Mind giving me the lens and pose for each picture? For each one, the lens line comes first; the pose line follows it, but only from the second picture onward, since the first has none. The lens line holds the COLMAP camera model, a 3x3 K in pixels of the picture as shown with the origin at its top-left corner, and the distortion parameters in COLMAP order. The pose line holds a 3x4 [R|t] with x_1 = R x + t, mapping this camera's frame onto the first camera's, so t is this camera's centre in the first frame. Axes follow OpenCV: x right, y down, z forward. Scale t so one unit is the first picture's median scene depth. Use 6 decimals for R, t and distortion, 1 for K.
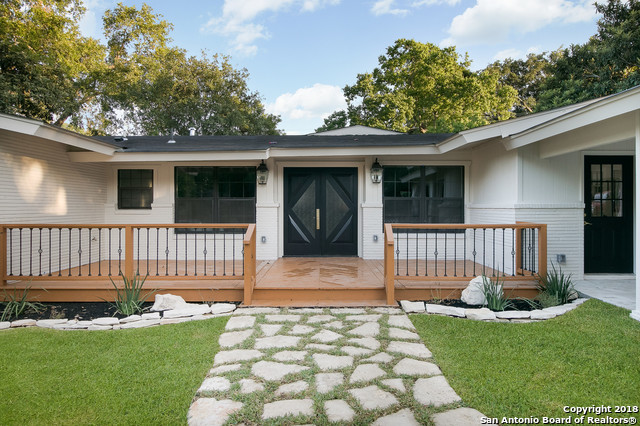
lens RADIAL K [[446.9, 0, 320.0], [0, 446.9, 213.0], [0, 0, 1]] dist [-0.143263, -0.000090]
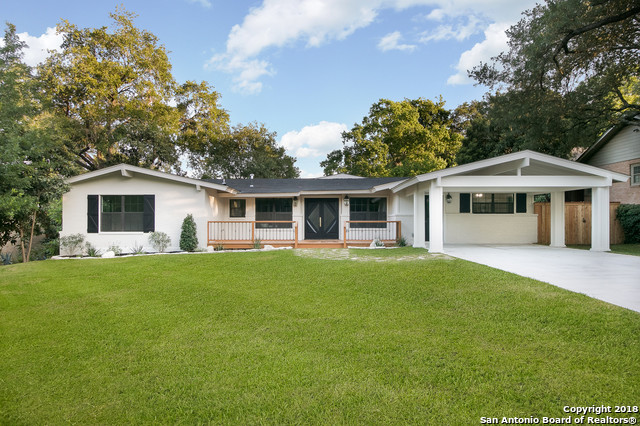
lens RADIAL K [[446.9, 0, 320.0], [0, 446.9, 213.0], [0, 0, 1]] dist [-0.143263, -0.000090]
pose [[0.999922, -0.002434, -0.012253, 0.020039], [0.001964, 0.999267, -0.038226, 0.053049], [0.012337, 0.038198, 0.999194, -1.164830]]
